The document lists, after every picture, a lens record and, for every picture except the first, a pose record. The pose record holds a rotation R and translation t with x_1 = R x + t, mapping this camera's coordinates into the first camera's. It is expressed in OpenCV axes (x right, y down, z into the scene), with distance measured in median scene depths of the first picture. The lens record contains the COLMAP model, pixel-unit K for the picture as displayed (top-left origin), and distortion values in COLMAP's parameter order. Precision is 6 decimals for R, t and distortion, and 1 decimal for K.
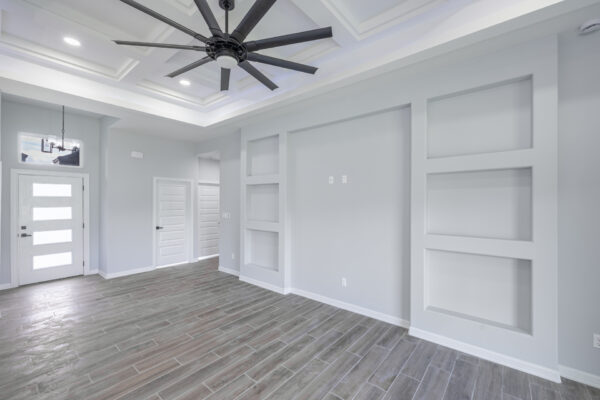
lens RADIAL K [[257.9, 0, 288.4], [0, 257.9, 200.0], [0, 0, 1]] dist [0.001074, 0.000137]
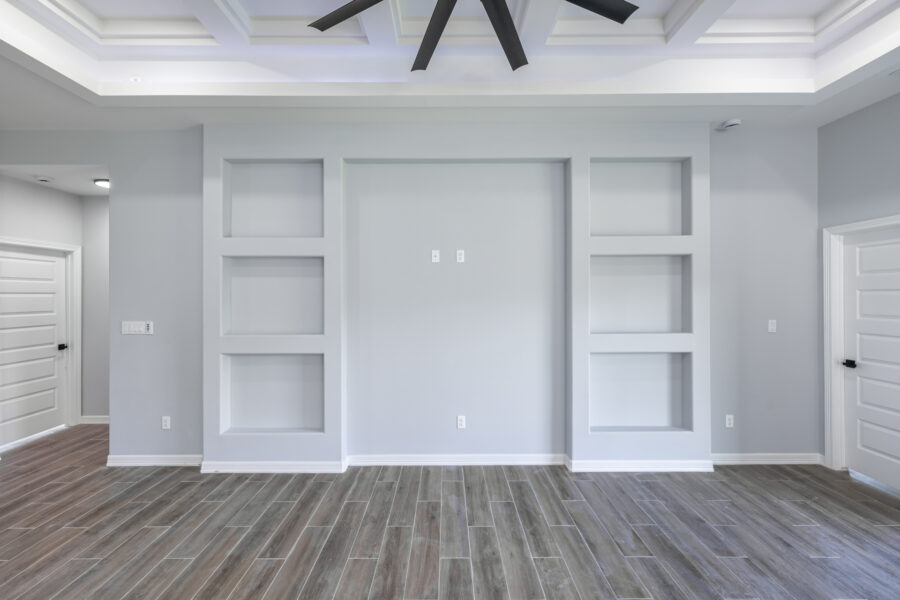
lens RADIAL K [[386.9, 0, 451.6], [0, 386.9, 293.7], [0, 0, 1]] dist [0.001074, 0.000137]
pose [[0.752962, -0.003812, 0.658053, -0.487885], [0.000688, 0.999987, 0.005006, 0.006073], [-0.658064, -0.003317, 0.752955, 0.370902]]
